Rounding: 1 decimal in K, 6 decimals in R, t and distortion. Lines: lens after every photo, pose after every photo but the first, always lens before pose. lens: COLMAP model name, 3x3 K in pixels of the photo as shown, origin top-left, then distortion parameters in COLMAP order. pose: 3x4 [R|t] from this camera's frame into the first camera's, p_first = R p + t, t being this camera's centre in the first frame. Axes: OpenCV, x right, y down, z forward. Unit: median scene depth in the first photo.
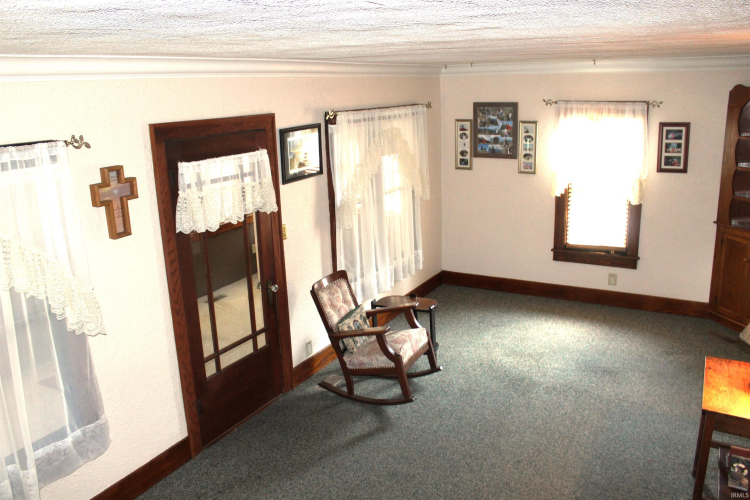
lens RADIAL K [[627.6, 0, 363.6], [0, 627.6, 249.8], [0, 0, 1]] dist [-0.154180, 0.130604]
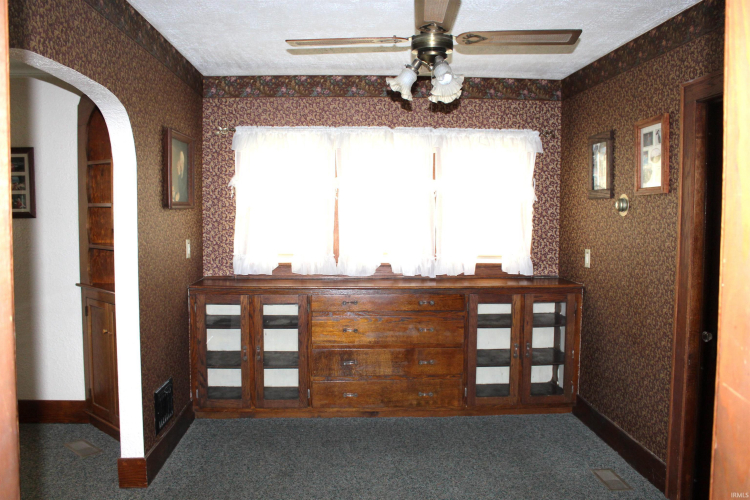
lens RADIAL K [[627.6, 0, 372.7], [0, 627.6, 249.5], [0, 0, 1]] dist [-0.154180, 0.130604]
pose [[0.835788, 0.001345, 0.549050, 0.513709], [0.108055, 0.980037, -0.166887, 0.077604], [-0.538314, 0.198810, 0.818958, 0.229616]]
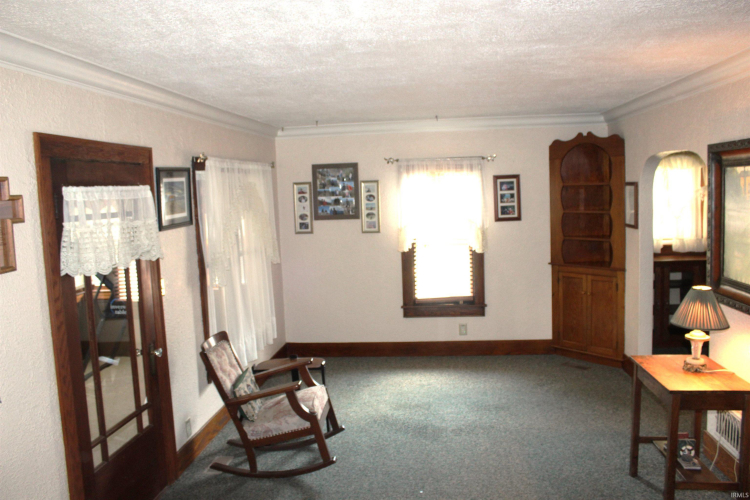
lens RADIAL K [[627.6, 0, 373.1], [0, 627.6, 248.6], [0, 0, 1]] dist [-0.154180, 0.130604]
pose [[0.918422, -0.040552, 0.393519, -0.165906], [0.106123, 0.983528, -0.146325, 0.063403], [-0.381103, 0.176150, 0.907597, 0.103931]]
